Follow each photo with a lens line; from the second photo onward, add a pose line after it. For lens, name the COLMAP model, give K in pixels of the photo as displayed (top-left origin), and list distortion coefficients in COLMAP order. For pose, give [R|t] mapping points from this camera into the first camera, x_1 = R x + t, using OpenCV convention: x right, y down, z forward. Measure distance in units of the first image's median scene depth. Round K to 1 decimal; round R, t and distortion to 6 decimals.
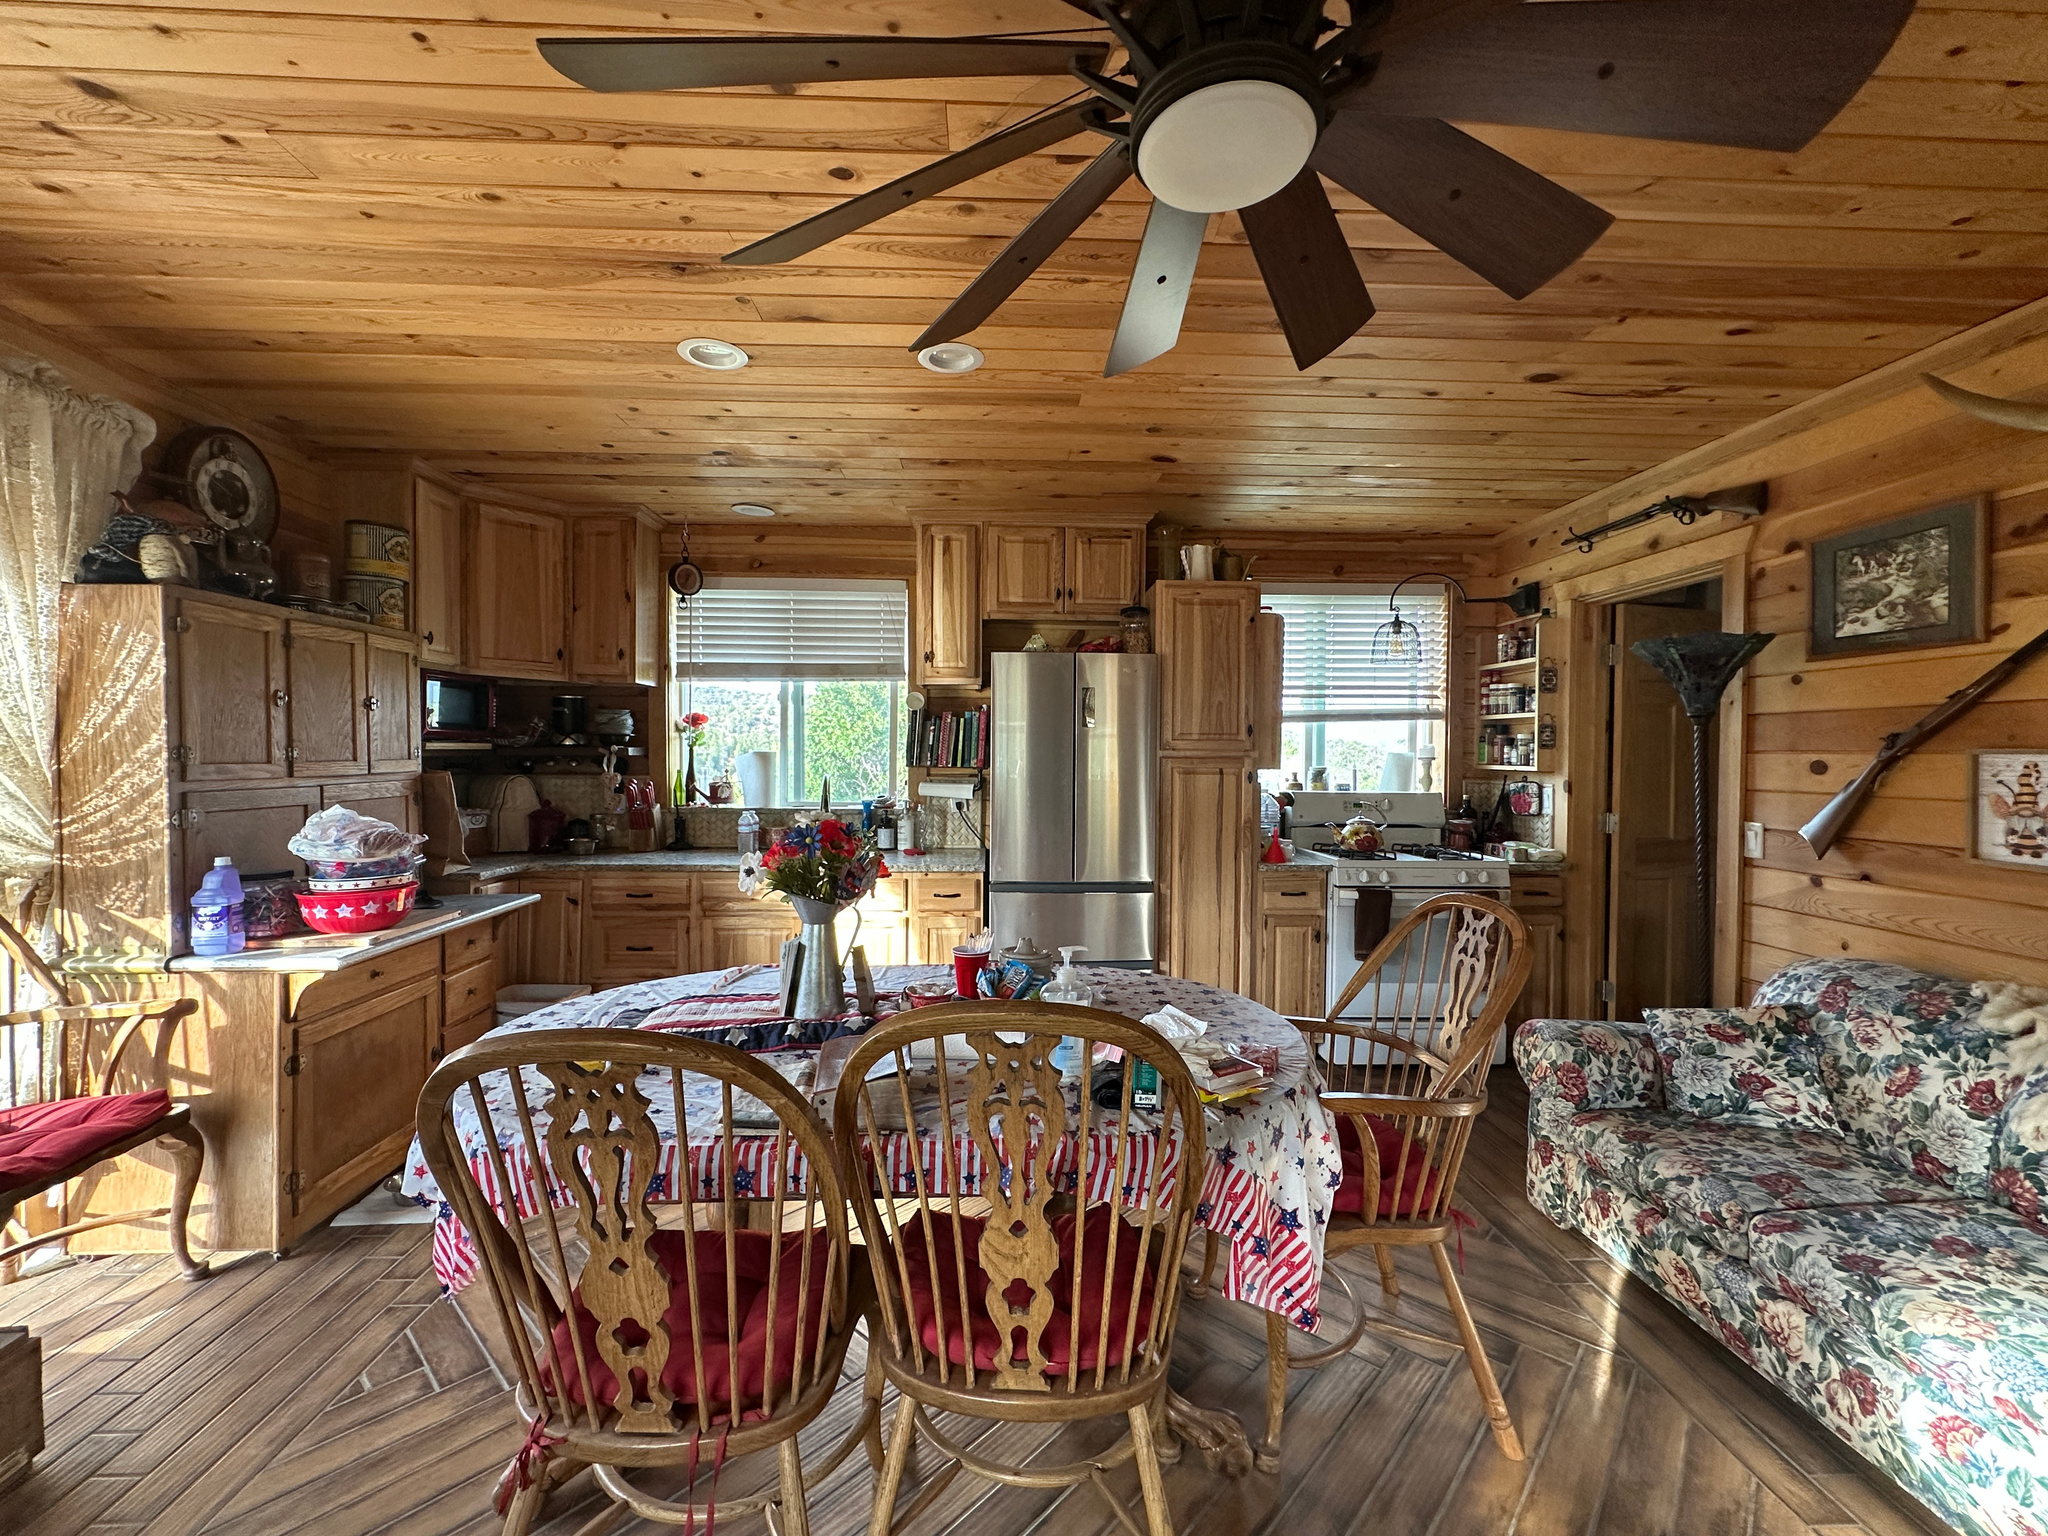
lens RADIAL K [[858.4, 0, 1027.4], [0, 858.4, 768.5], [0, 0, 1]] dist [-0.001167, 0.000472]
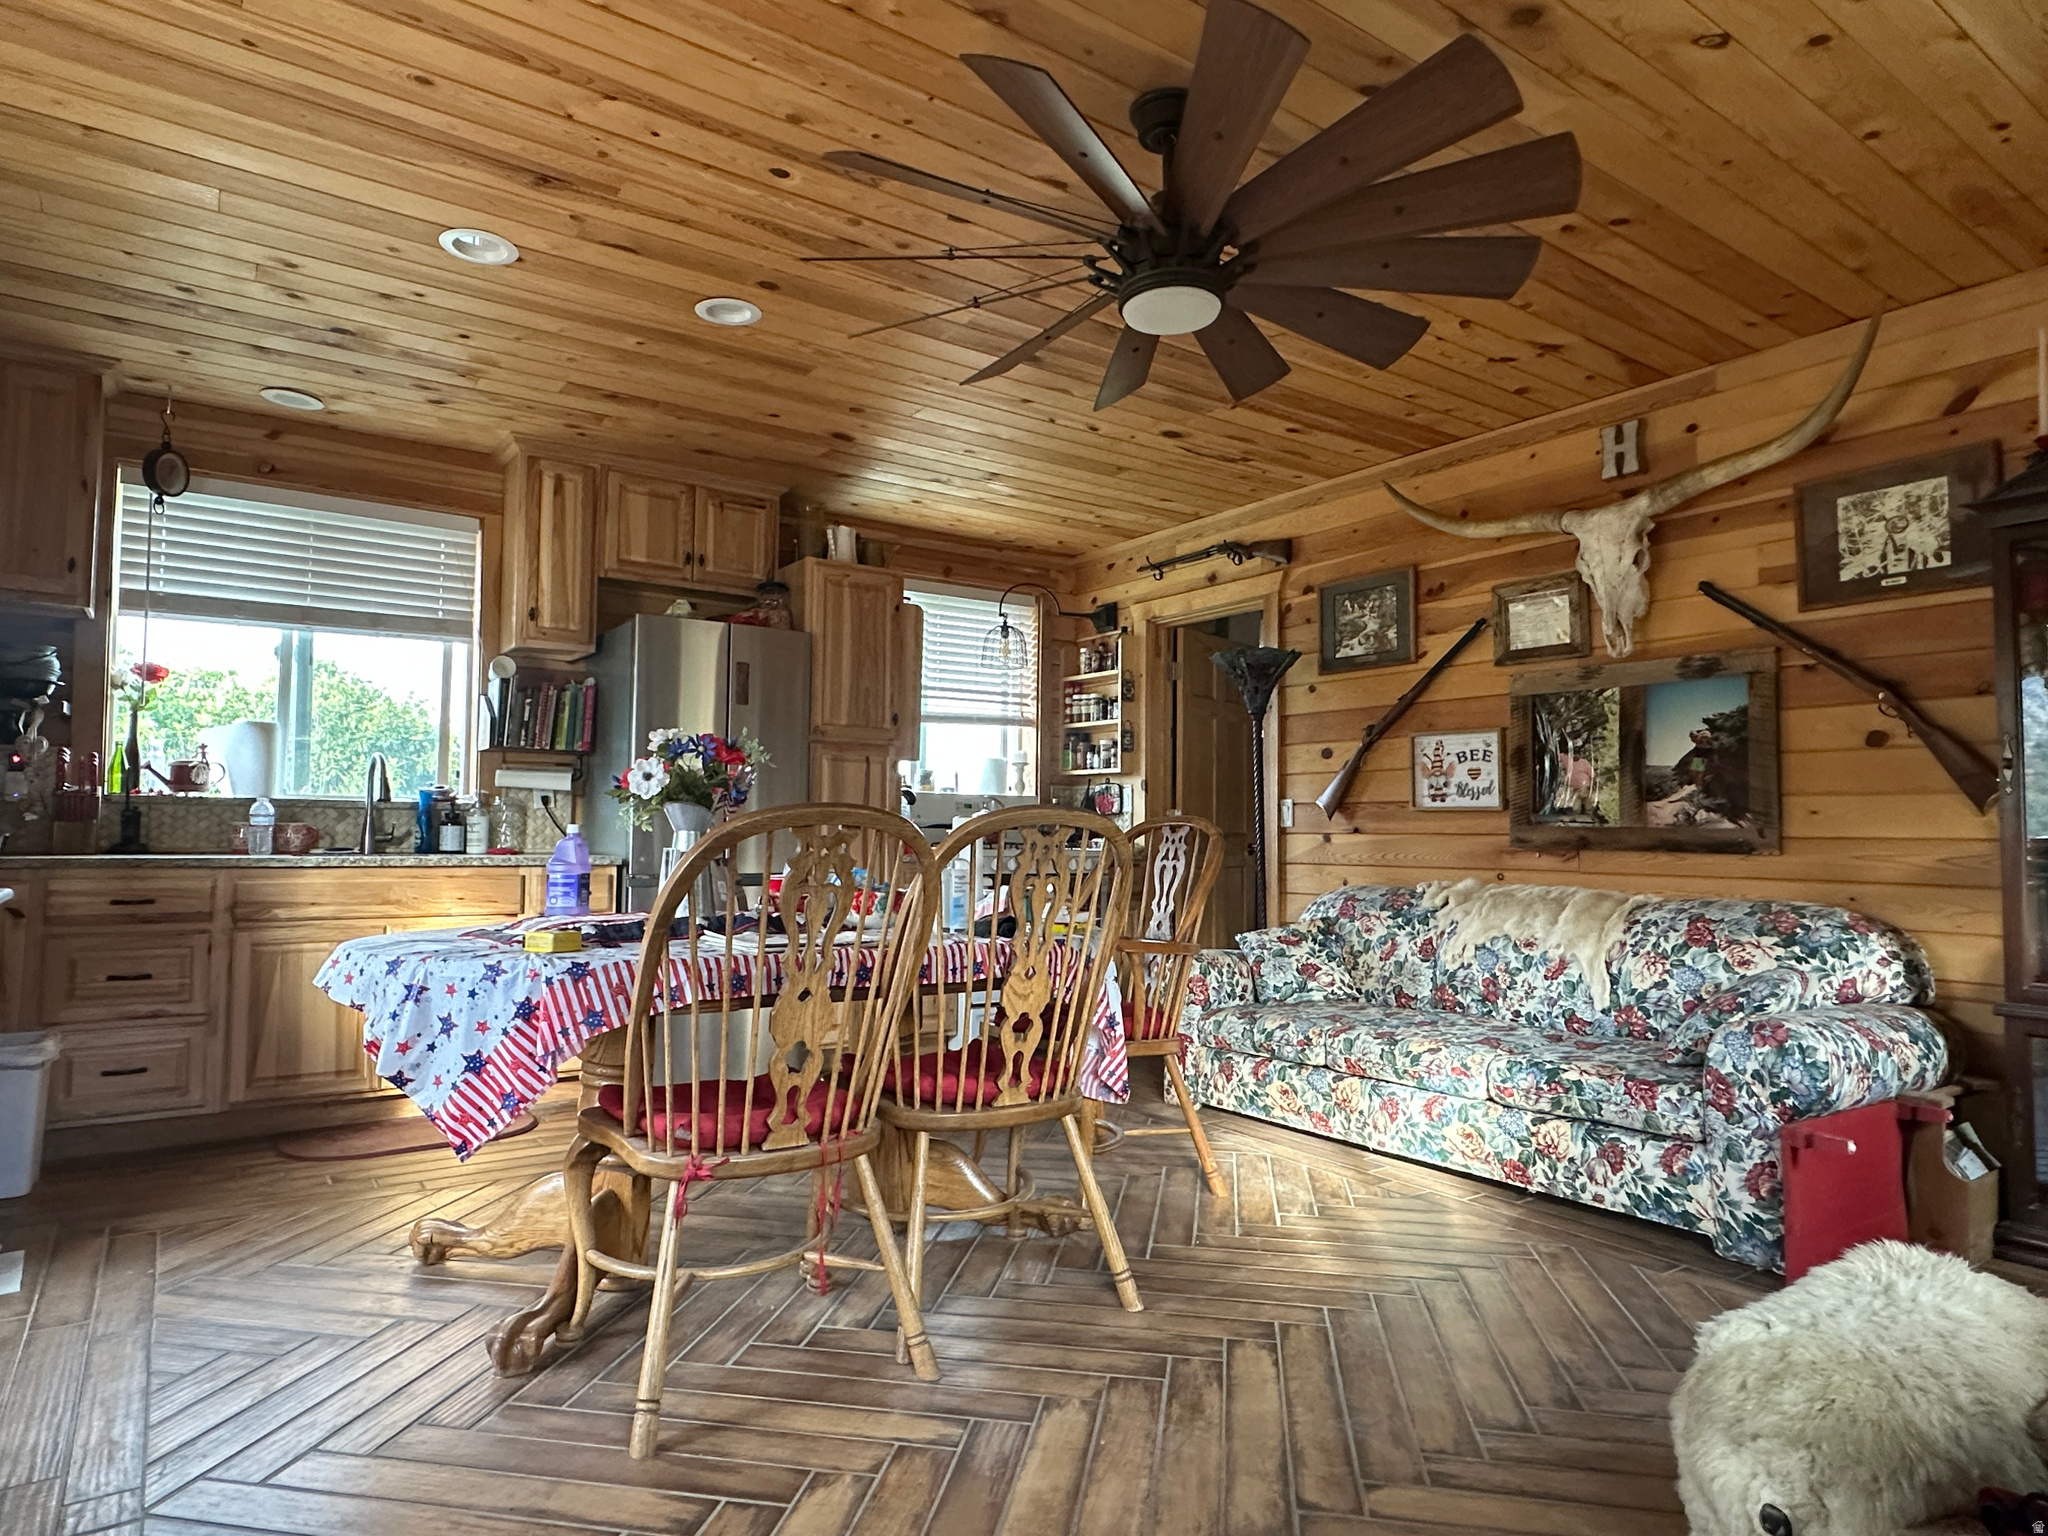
lens RADIAL K [[1194.1, 0, 1013.3], [0, 1194.1, 783.7], [0, 0, 1]] dist [-0.005126, 0.004993]
pose [[0.844323, 0.024178, 0.535289, -0.454547], [0.004374, 0.998637, -0.052005, 0.129536], [-0.535817, 0.046250, 0.843067, -0.288796]]
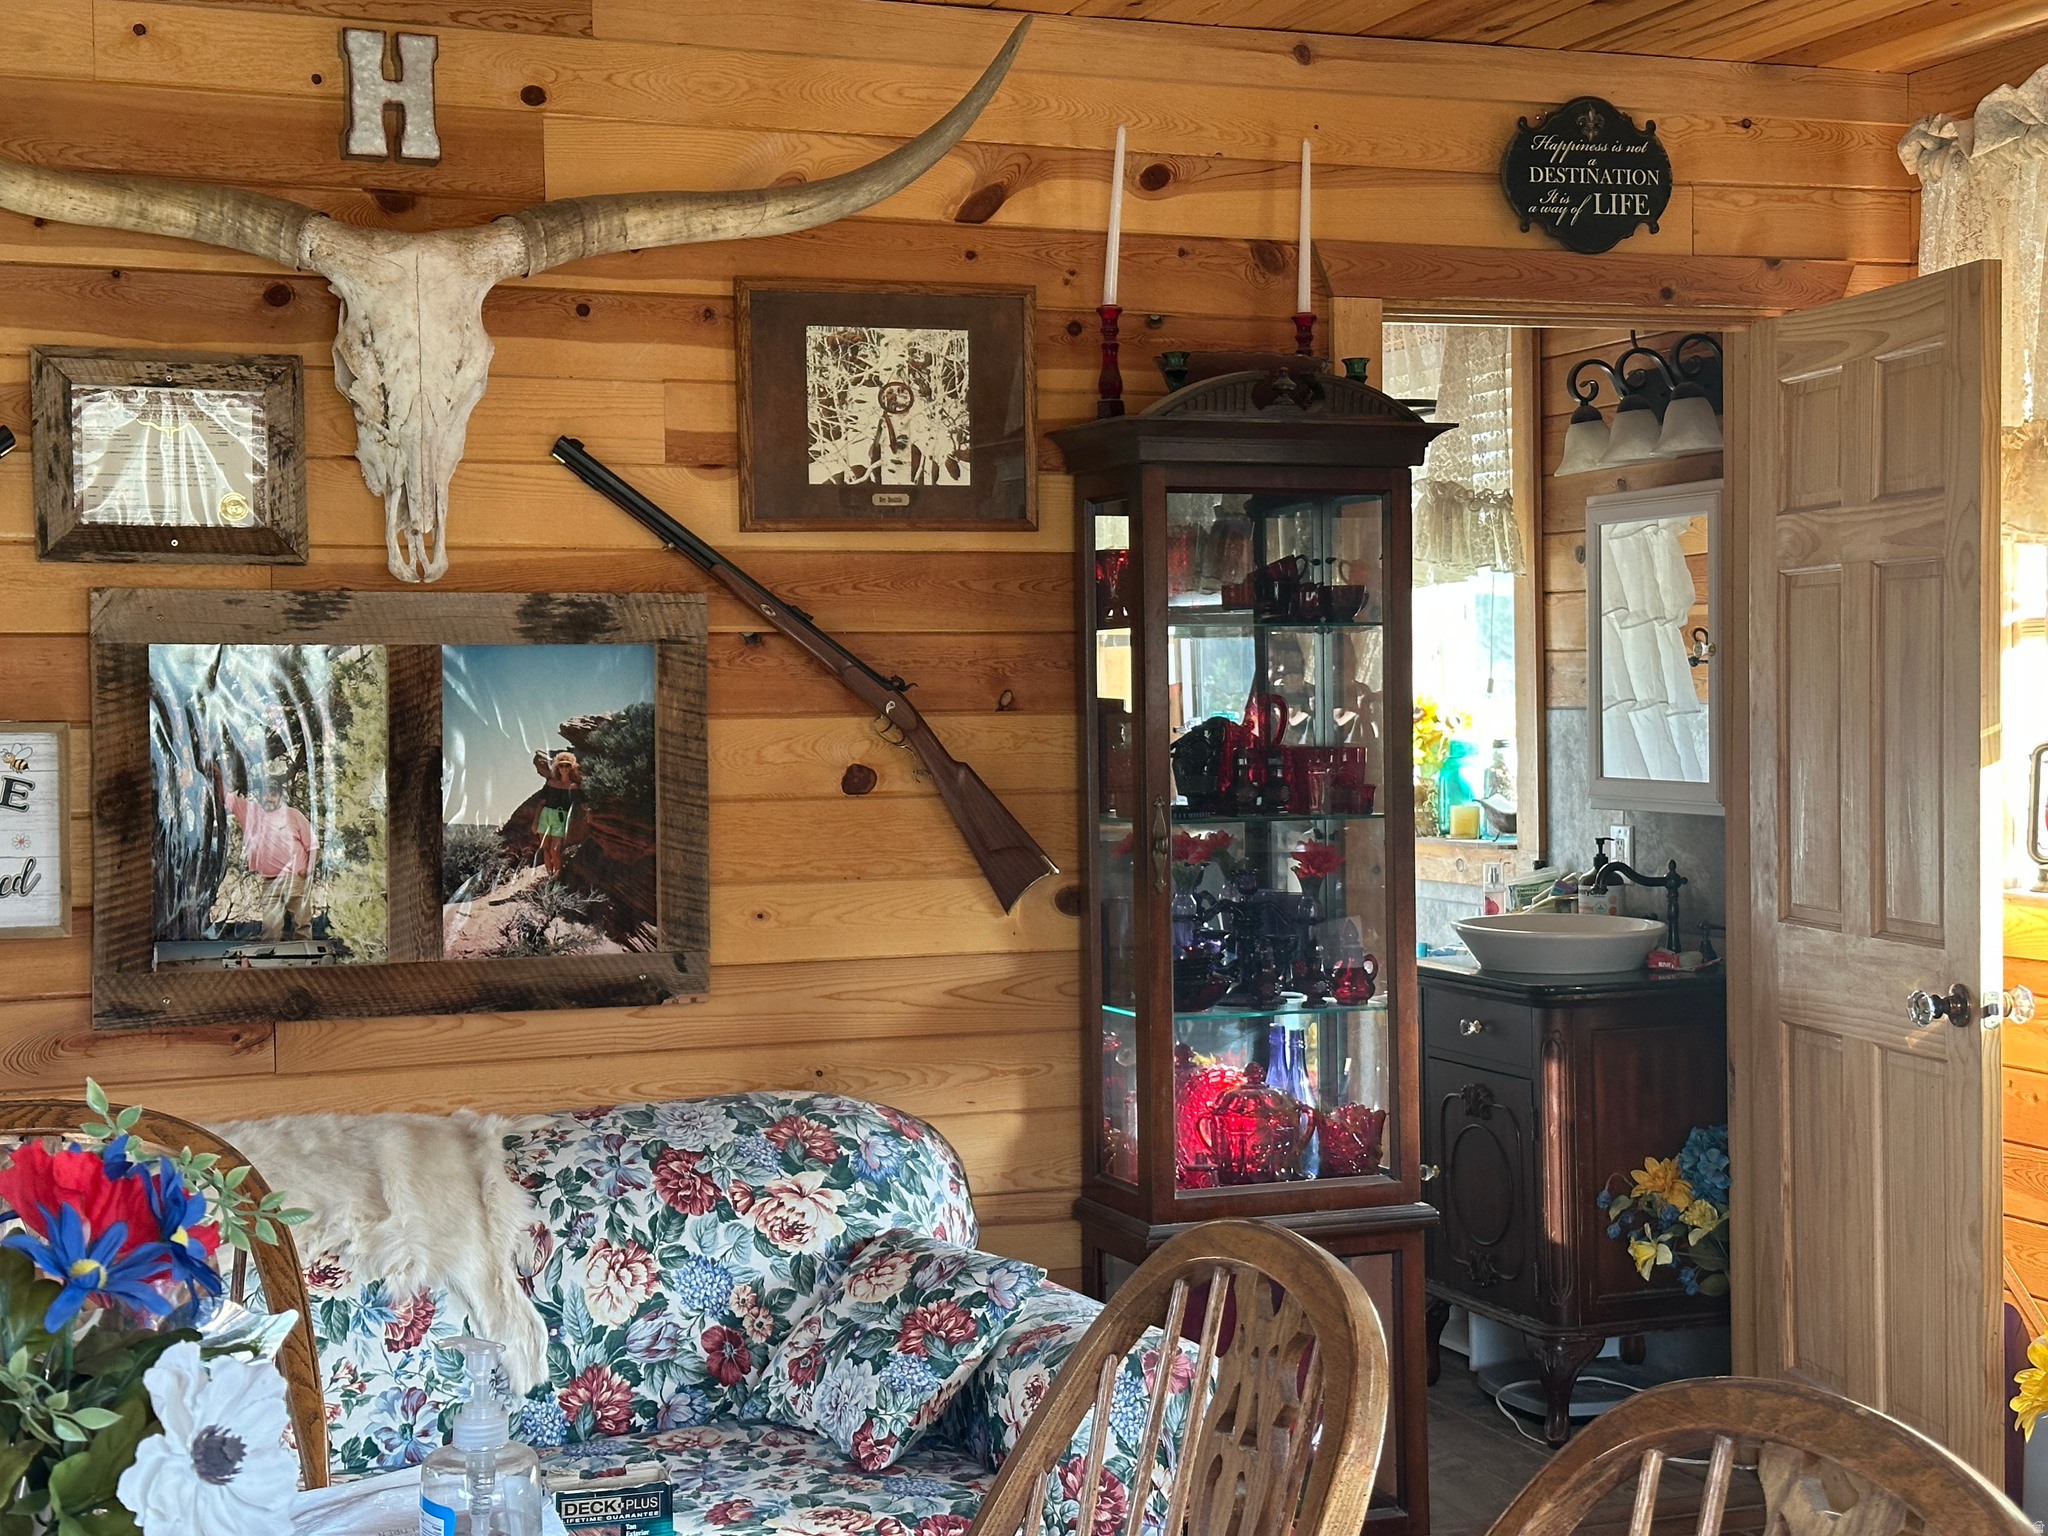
lens RADIAL K [[2880.7, 0, 1019.8], [0, 2880.7, 759.8], [0, 0, 1]] dist [0.148793, 0.000000]
pose [[-0.320279, -0.022923, 0.947046, -0.621765], [0.026926, 0.999083, 0.033288, -0.030566], [-0.946940, 0.036162, -0.319368, 0.647267]]
